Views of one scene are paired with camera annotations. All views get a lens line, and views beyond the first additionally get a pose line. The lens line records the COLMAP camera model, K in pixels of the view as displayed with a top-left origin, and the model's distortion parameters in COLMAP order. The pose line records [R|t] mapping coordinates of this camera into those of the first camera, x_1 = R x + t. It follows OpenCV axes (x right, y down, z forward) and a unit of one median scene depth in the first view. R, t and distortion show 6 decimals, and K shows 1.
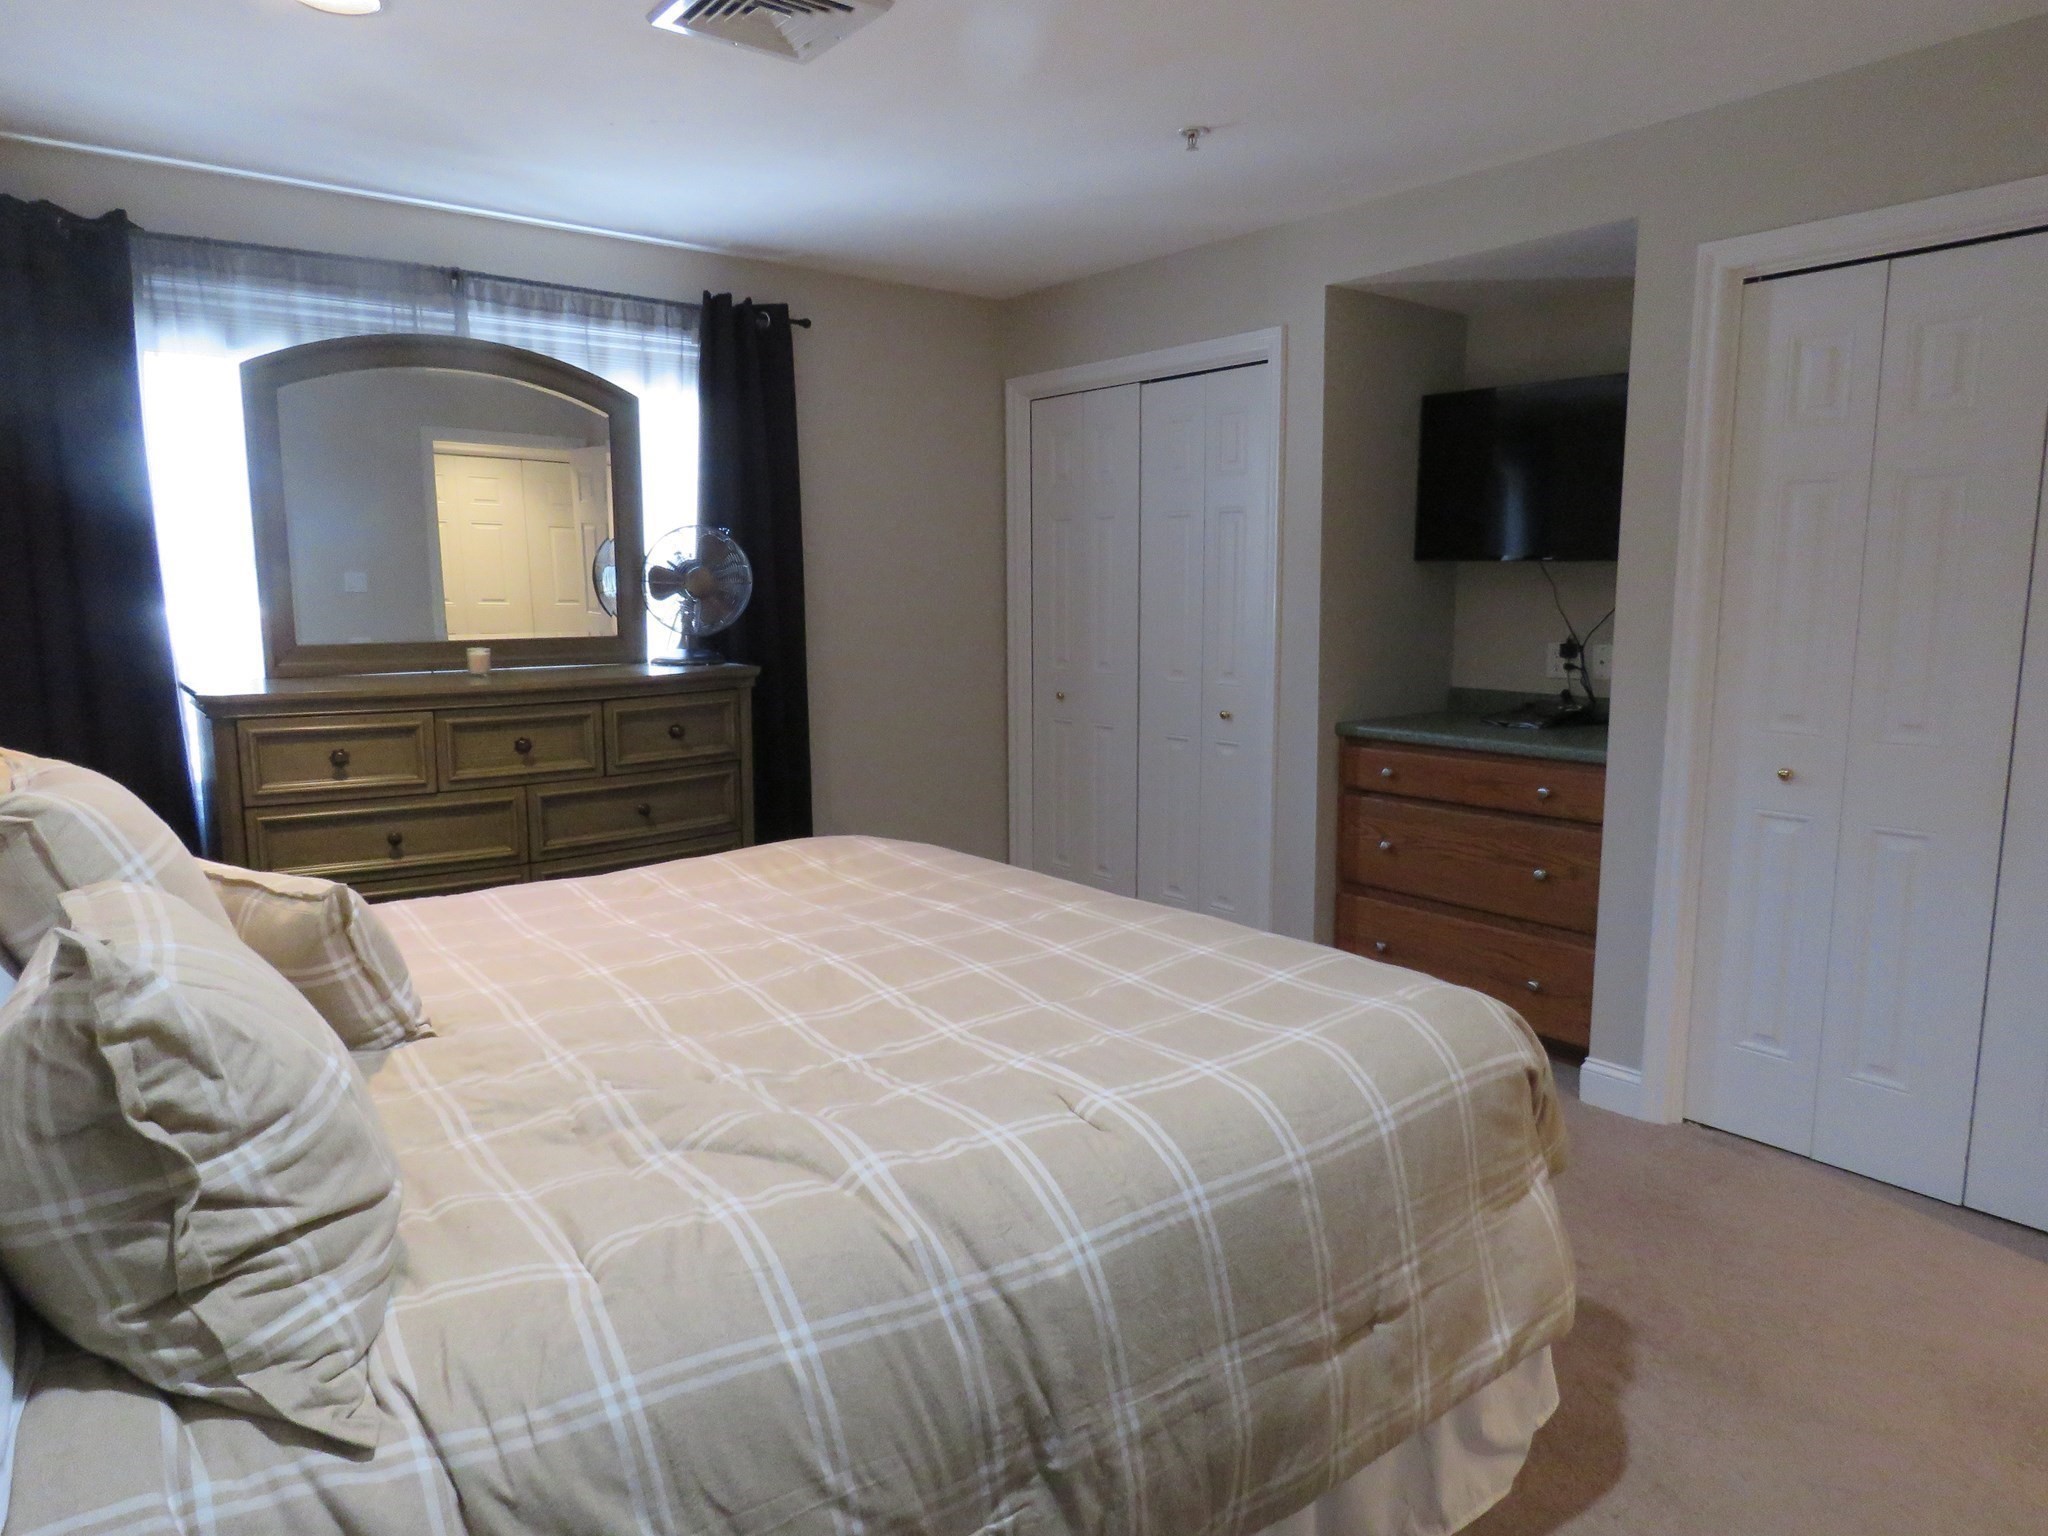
lens RADIAL K [[1297.9, 0, 1024.0], [0, 1297.9, 768.0], [0, 0, 1]] dist [-0.010597, -0.000764]
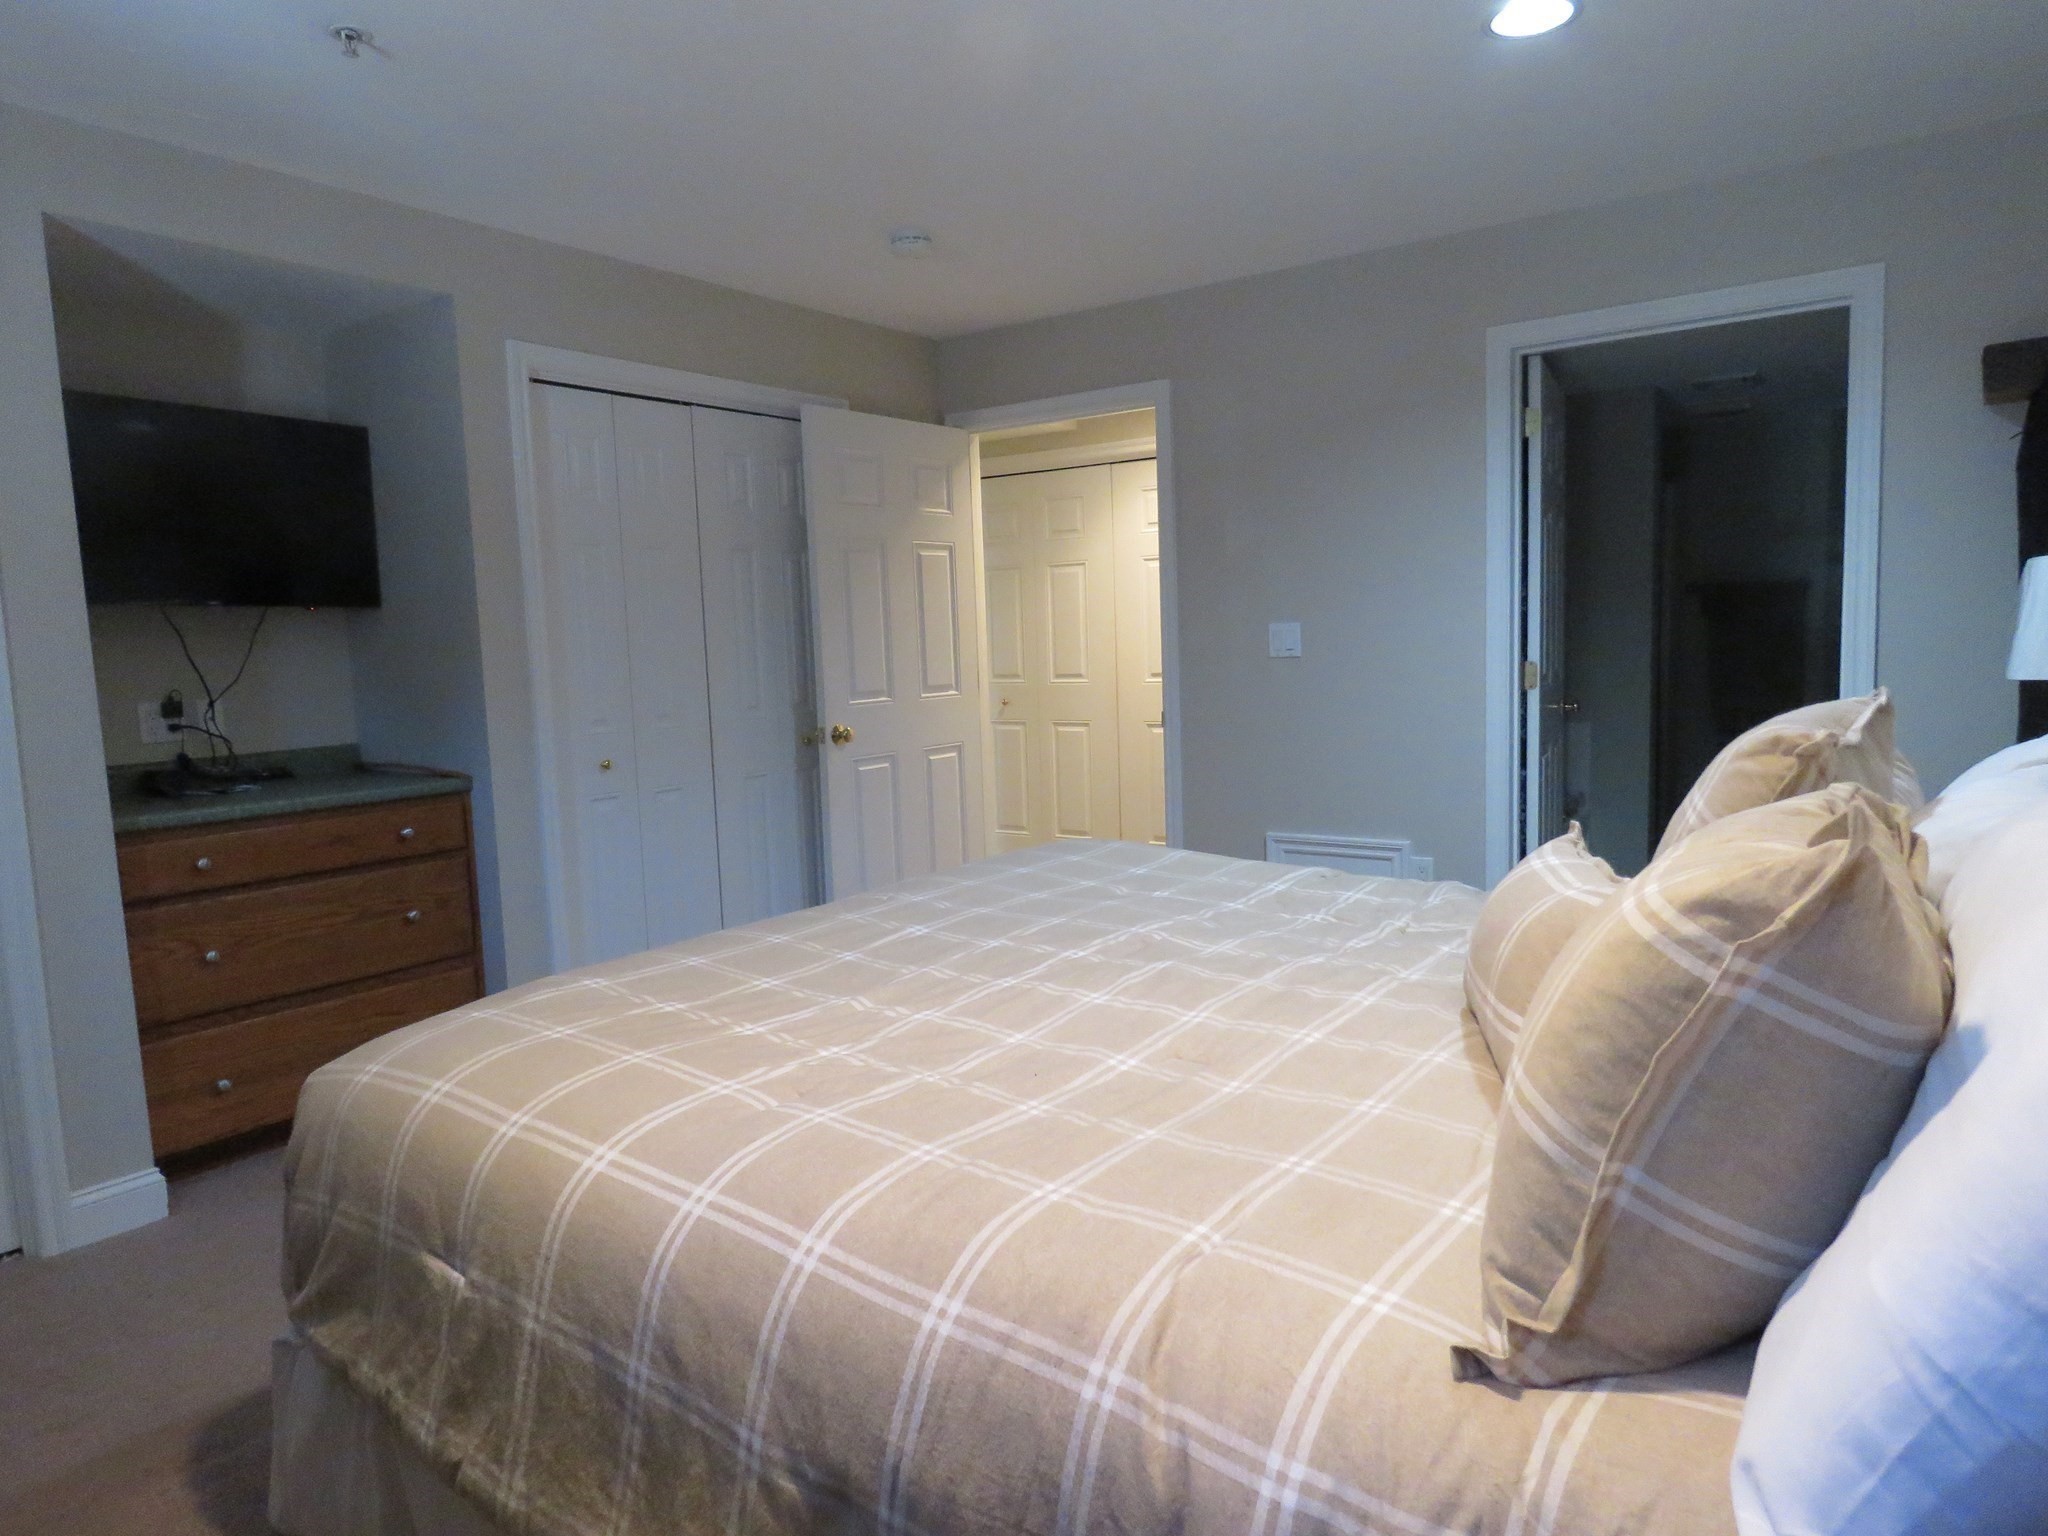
lens RADIAL K [[1259.3, 0, 1065.5], [0, 1259.3, 767.8], [0, 0, 1]] dist [-0.004314, -0.001418]
pose [[-0.283516, -0.088356, 0.954888, -0.635394], [0.169743, 0.975399, 0.140653, -0.077047], [-0.943825, 0.201963, -0.261544, 0.734852]]
